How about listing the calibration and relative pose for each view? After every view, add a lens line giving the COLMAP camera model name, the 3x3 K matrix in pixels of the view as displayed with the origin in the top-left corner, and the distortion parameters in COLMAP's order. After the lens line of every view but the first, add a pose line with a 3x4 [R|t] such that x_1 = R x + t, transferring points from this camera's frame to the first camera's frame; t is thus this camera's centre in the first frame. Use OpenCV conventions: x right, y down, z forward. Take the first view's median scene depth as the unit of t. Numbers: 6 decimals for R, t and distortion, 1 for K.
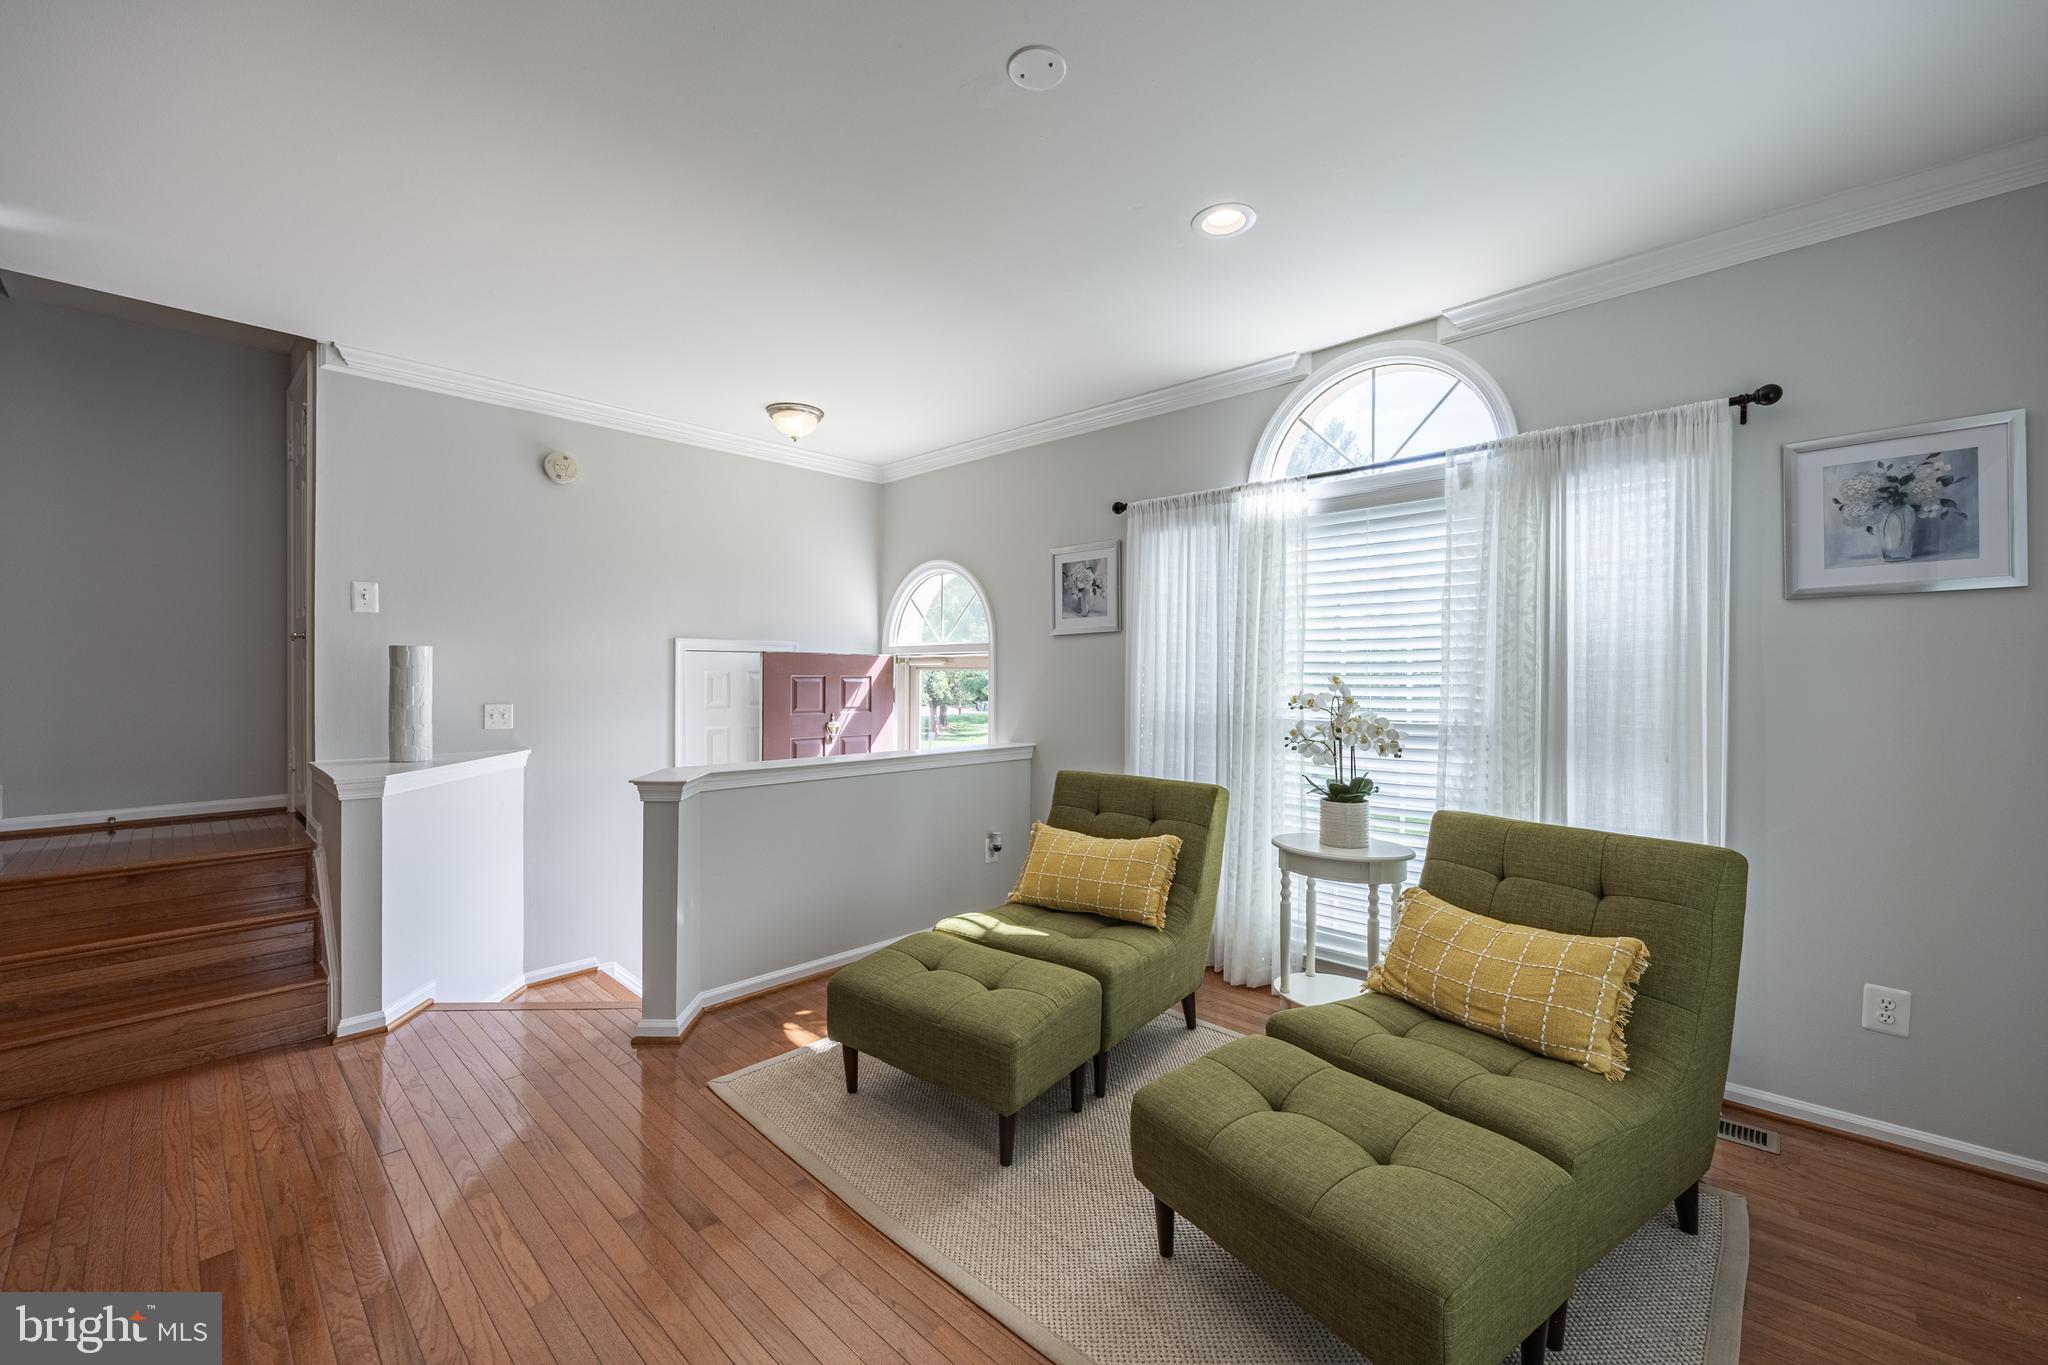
lens RADIAL K [[819.4, 0, 1016.8], [0, 819.4, 684.5], [0, 0, 1]] dist [0.000816, -0.000027]
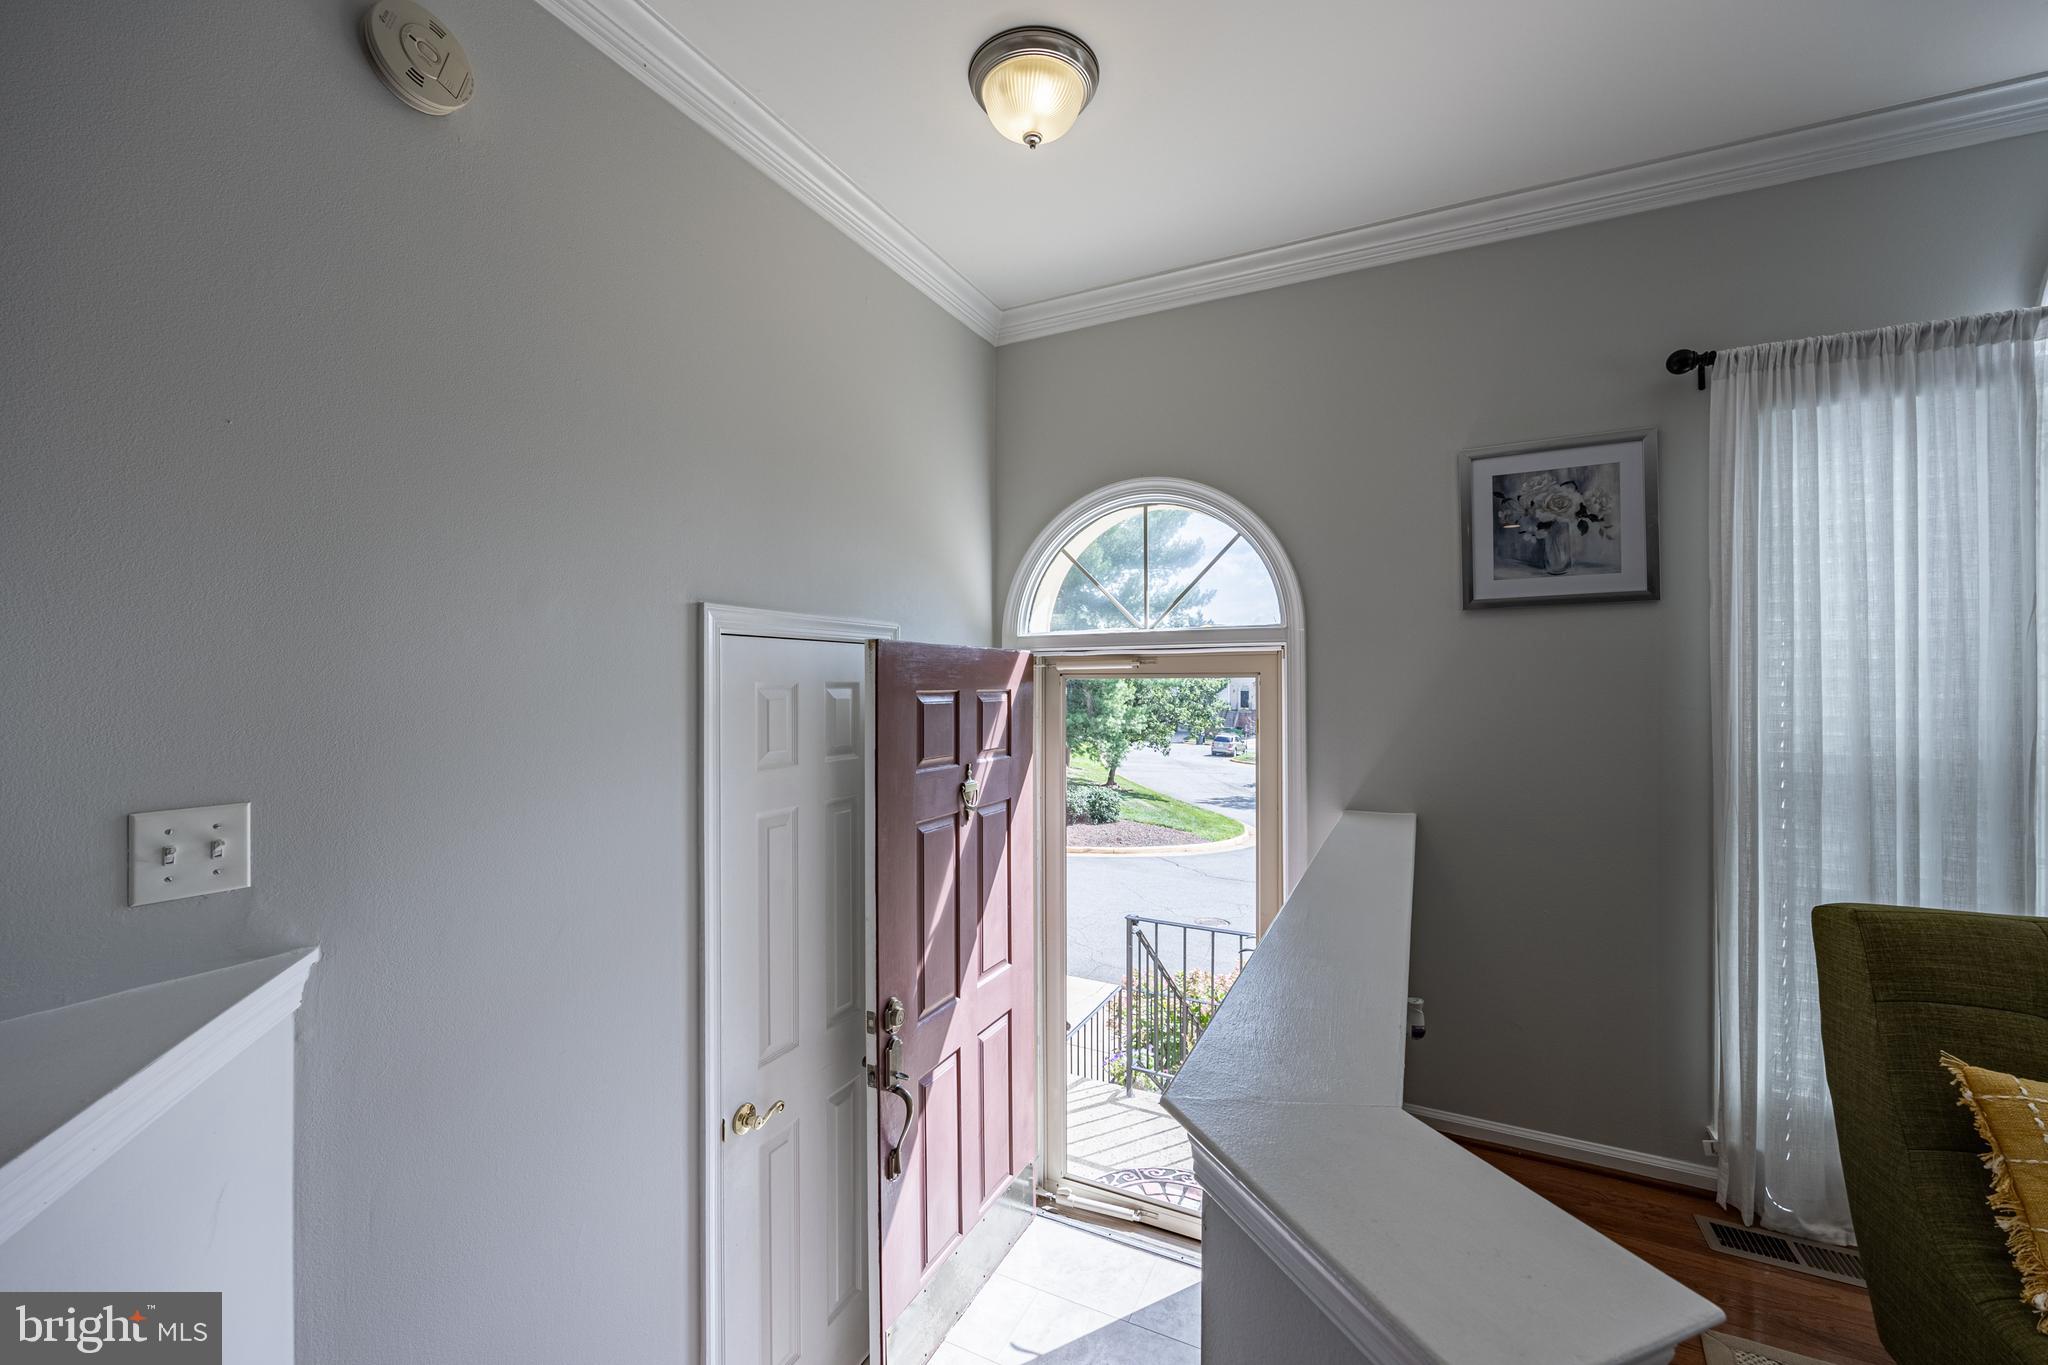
lens RADIAL K [[819.4, 0, 1016.8], [0, 819.4, 684.5], [0, 0, 1]] dist [0.000816, -0.000027]
pose [[0.955602, -0.008889, 0.294527, -0.412514], [0.011771, 0.999899, -0.008012, -0.011654], [-0.294426, 0.011123, 0.955609, 0.601193]]
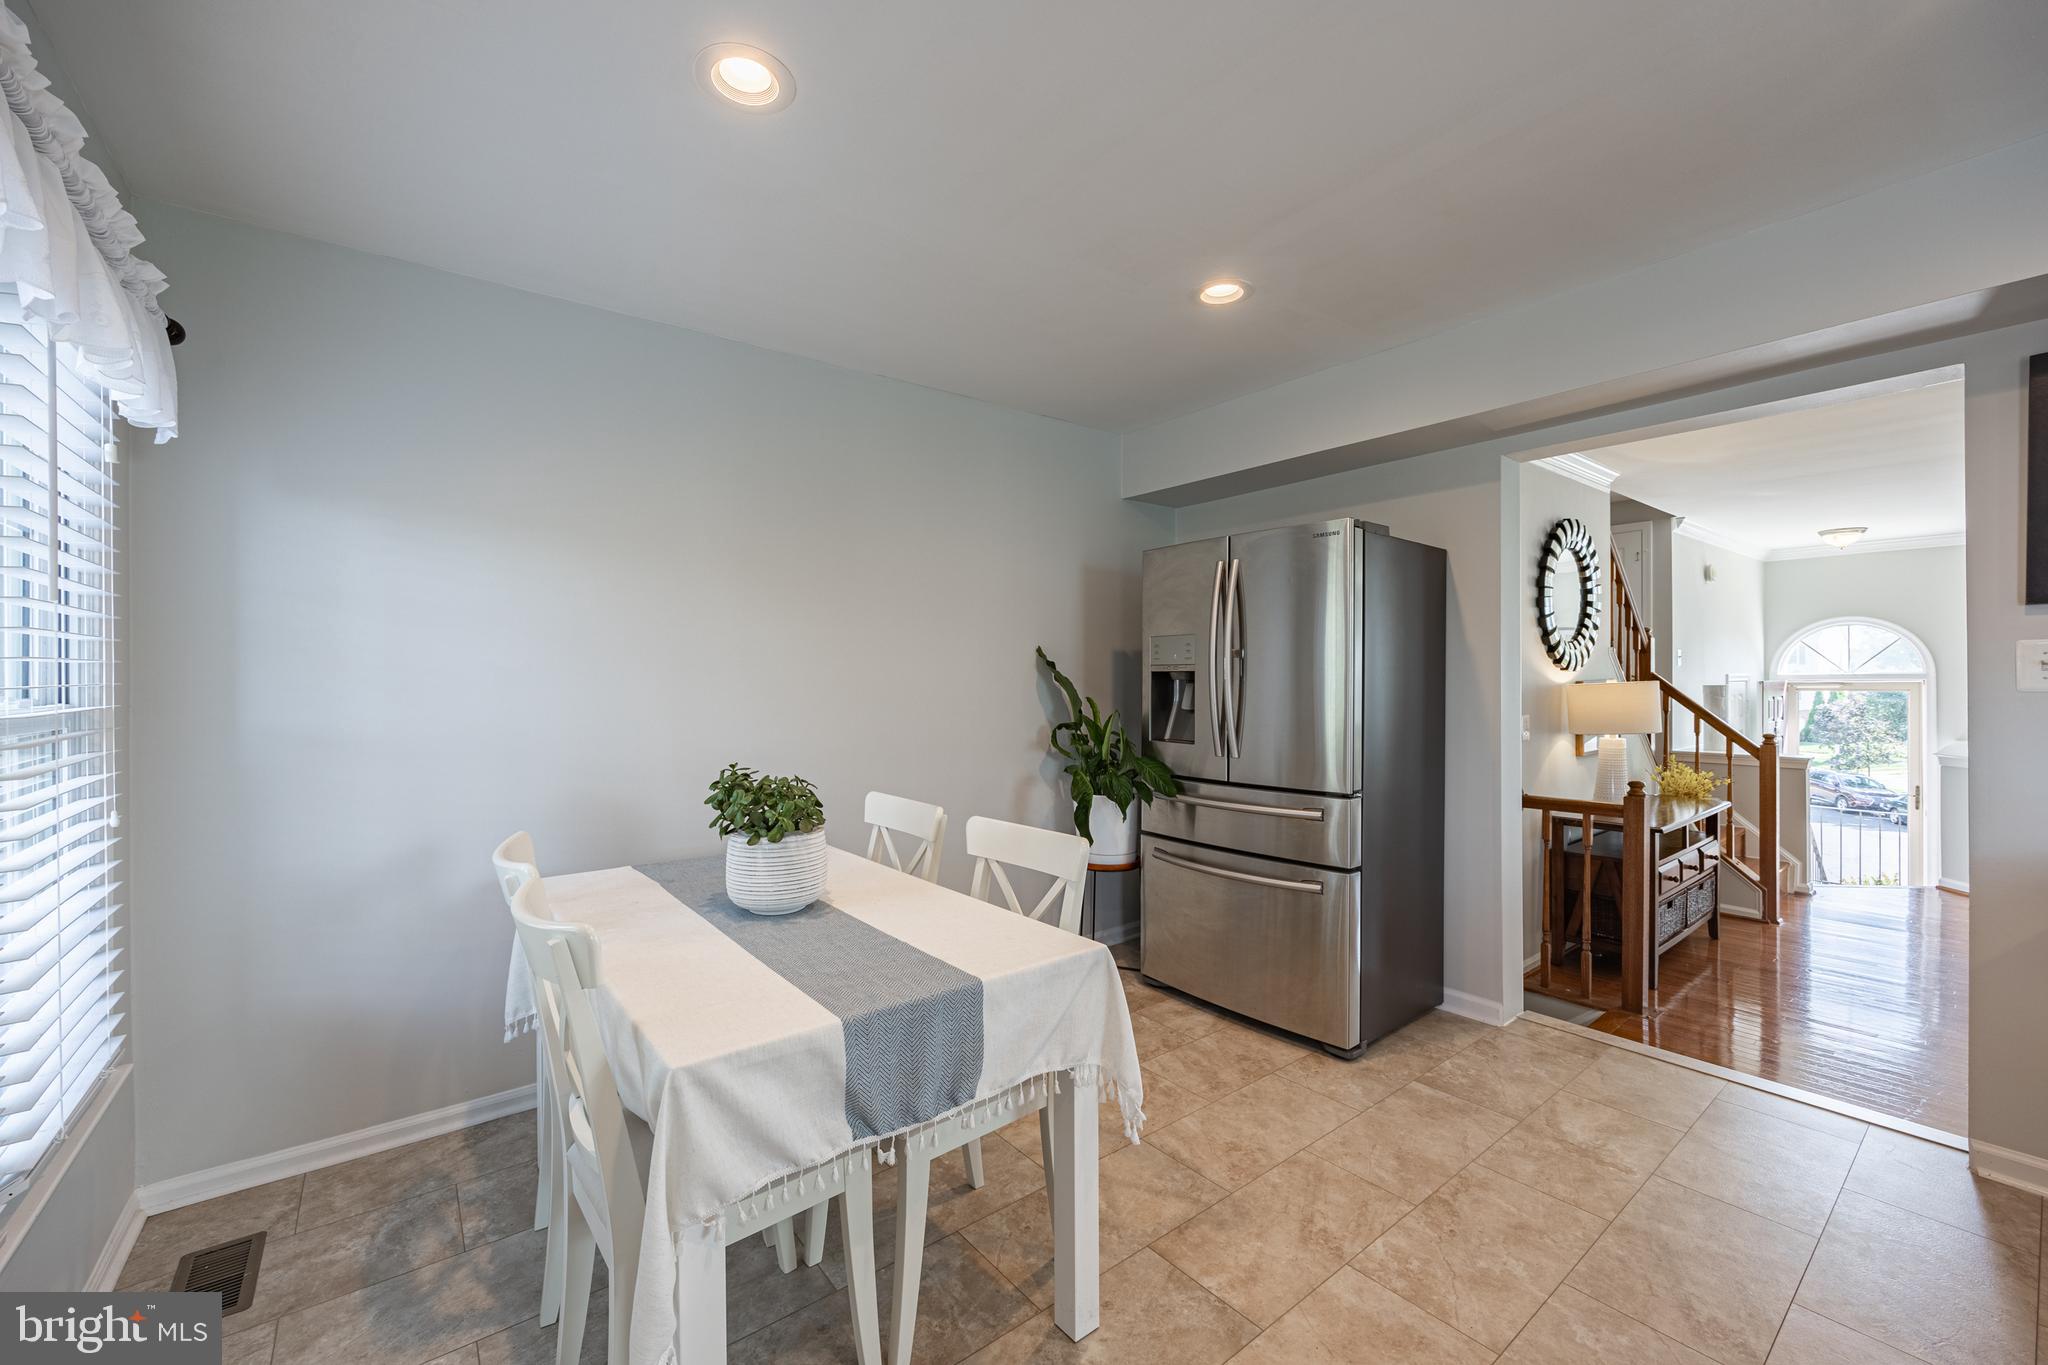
lens RADIAL K [[819.4, 0, 1016.8], [0, 819.4, 684.5], [0, 0, 1]] dist [0.000816, -0.000027]
pose [[0.989913, -0.010597, -0.141278, -1.643942], [0.009878, 0.999934, -0.005791, -0.043901], [0.141330, 0.004337, 0.989953, -0.799275]]
